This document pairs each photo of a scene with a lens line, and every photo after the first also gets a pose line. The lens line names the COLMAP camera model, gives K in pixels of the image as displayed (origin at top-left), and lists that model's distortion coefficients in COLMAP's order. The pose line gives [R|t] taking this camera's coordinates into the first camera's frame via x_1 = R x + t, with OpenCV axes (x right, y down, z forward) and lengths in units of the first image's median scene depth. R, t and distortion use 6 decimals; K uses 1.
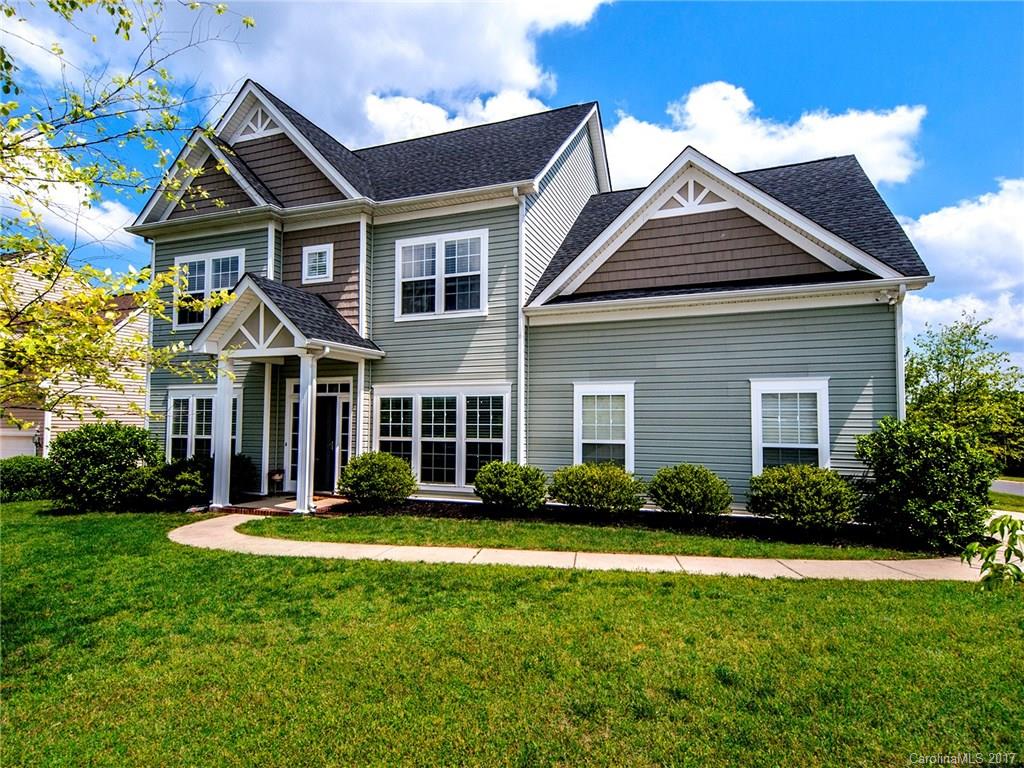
lens RADIAL K [[553.6, 0, 512.0], [0, 553.6, 384.0], [0, 0, 1]] dist [0.000395, 0.000054]
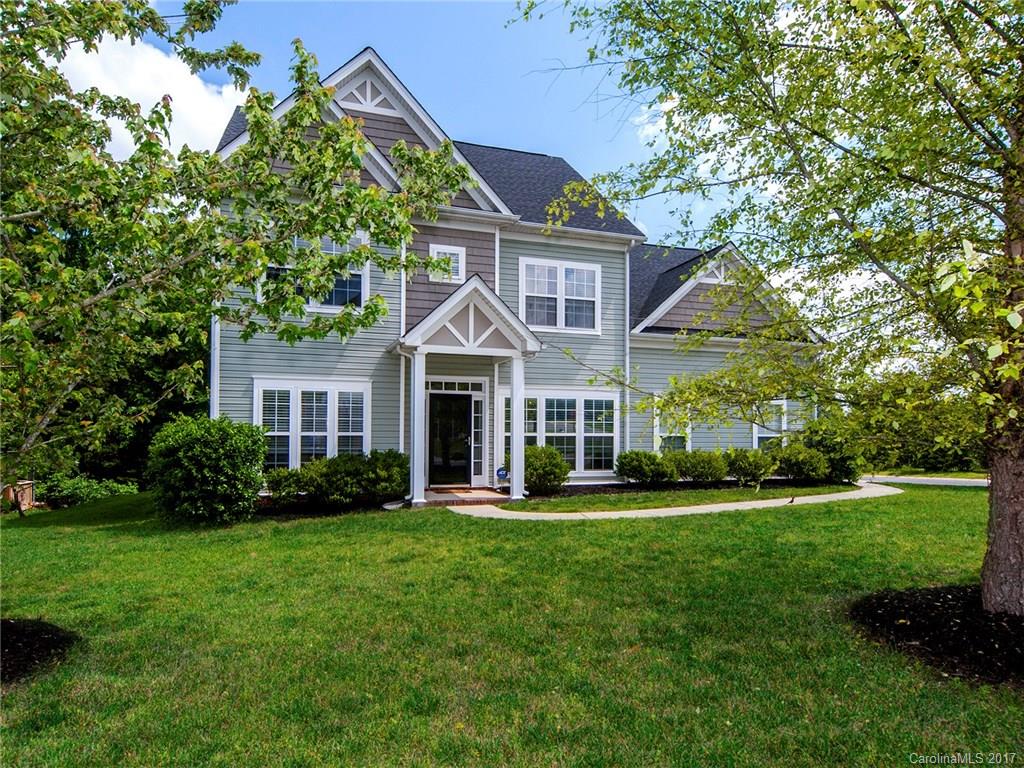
lens RADIAL K [[539.2, 0, 512.0], [0, 539.2, 384.0], [0, 0, 1]] dist [-0.001021, -0.000058]
pose [[0.801445, 0.047526, 0.596177, -0.908783], [-0.049503, 0.998688, -0.013066, 0.012429], [-0.596016, -0.019041, 0.802747, 0.137915]]
